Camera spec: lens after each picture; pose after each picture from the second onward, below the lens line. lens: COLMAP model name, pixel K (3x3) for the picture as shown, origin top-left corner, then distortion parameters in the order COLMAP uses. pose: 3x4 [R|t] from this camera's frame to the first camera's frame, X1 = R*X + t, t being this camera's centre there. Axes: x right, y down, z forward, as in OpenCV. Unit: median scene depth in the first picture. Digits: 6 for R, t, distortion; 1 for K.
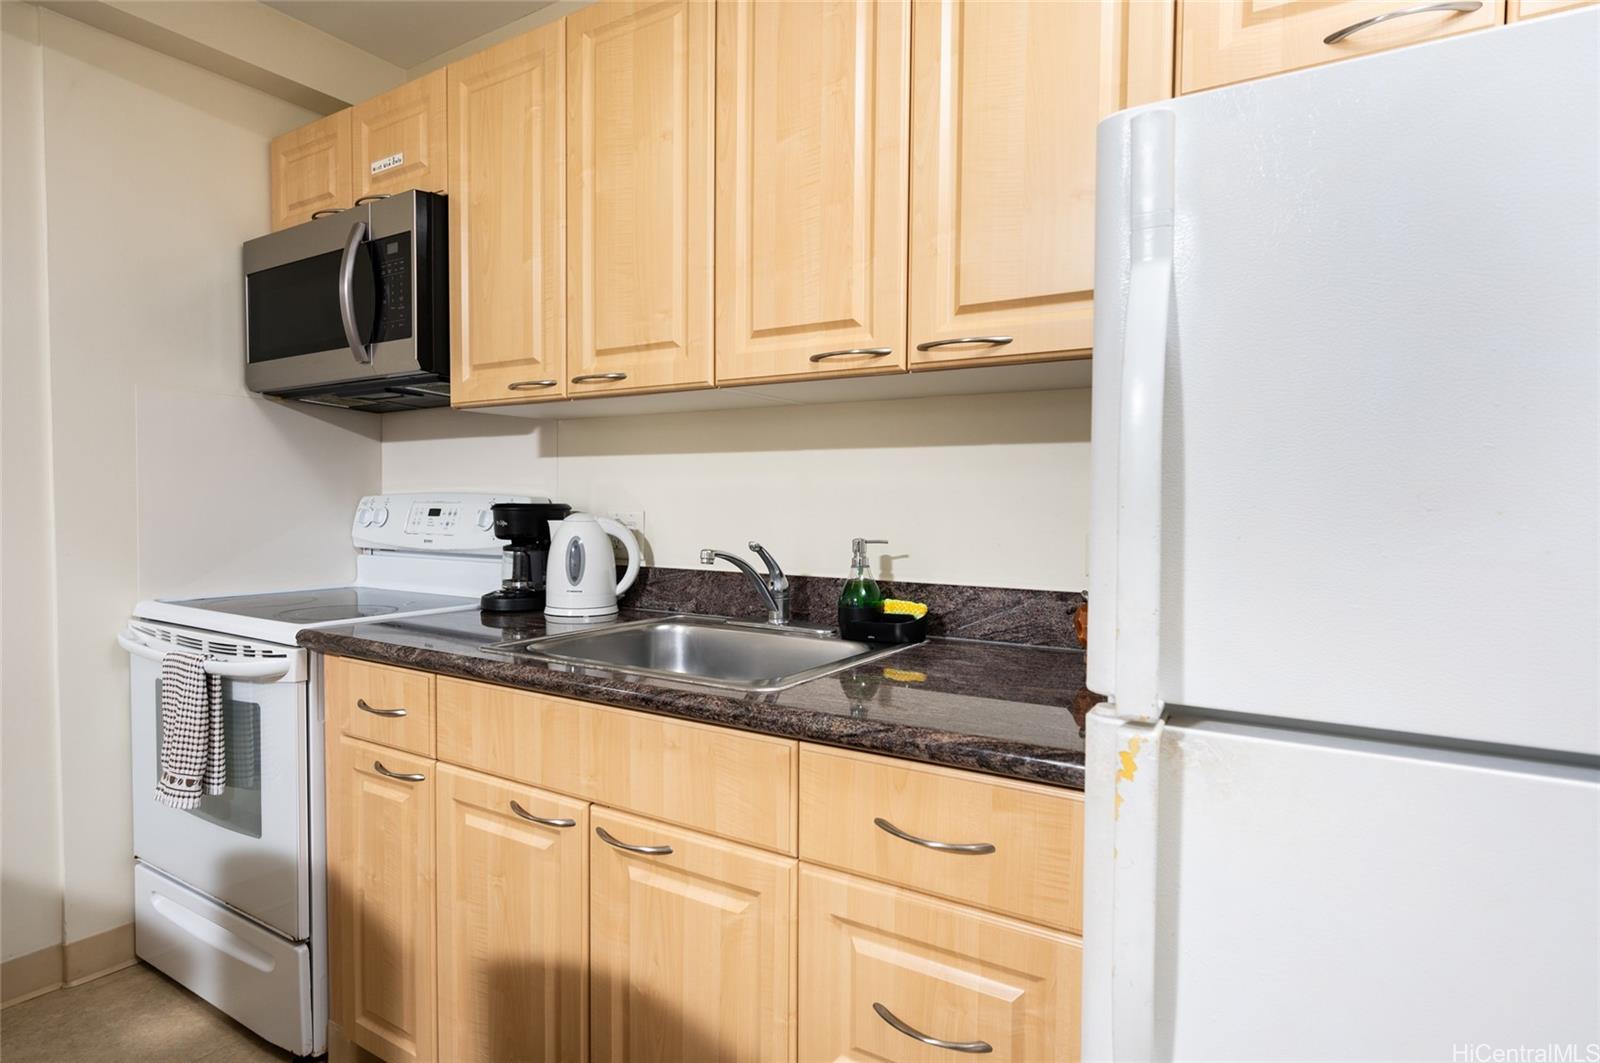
lens RADIAL K [[863.6, 0, 800.0], [0, 863.6, 531.5], [0, 0, 1]] dist [-0.001177, 0.000054]
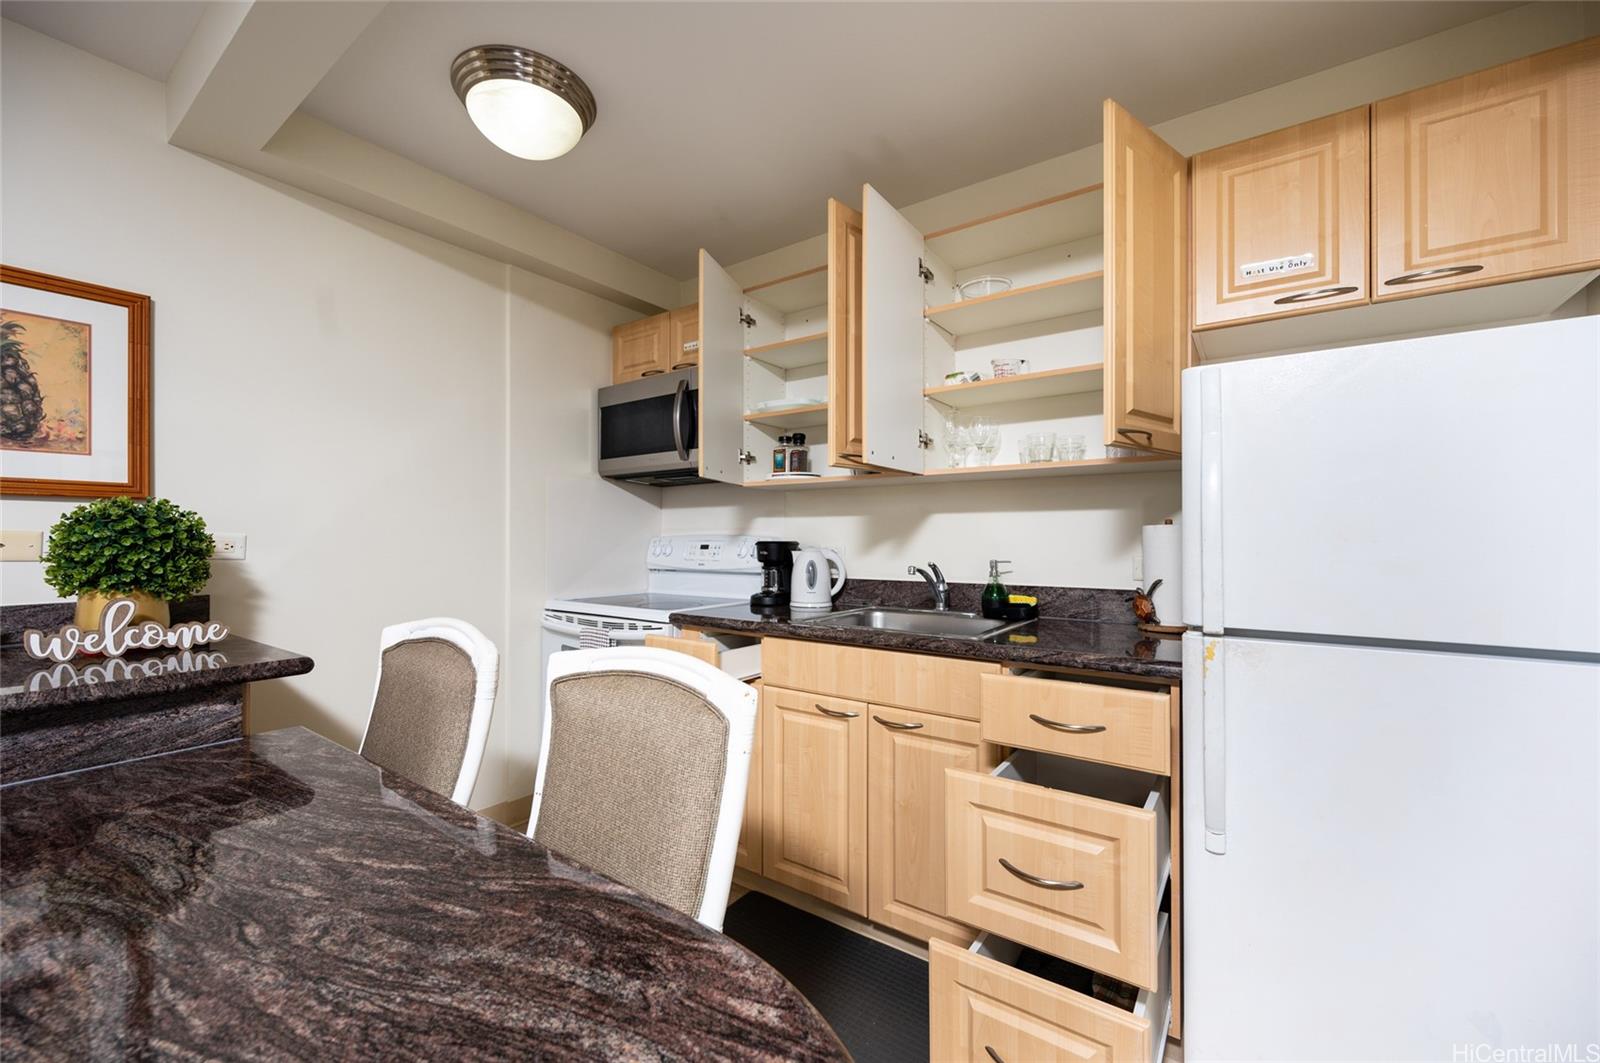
lens RADIAL K [[641.9, 0, 800.0], [0, 641.9, 531.5], [0, 0, 1]] dist [0.000792, 0.000112]
pose [[0.997961, -0.007567, -0.063374, -0.204823], [0.004620, 0.998907, -0.046519, 0.007859], [0.063656, 0.046132, 0.996905, -0.269122]]
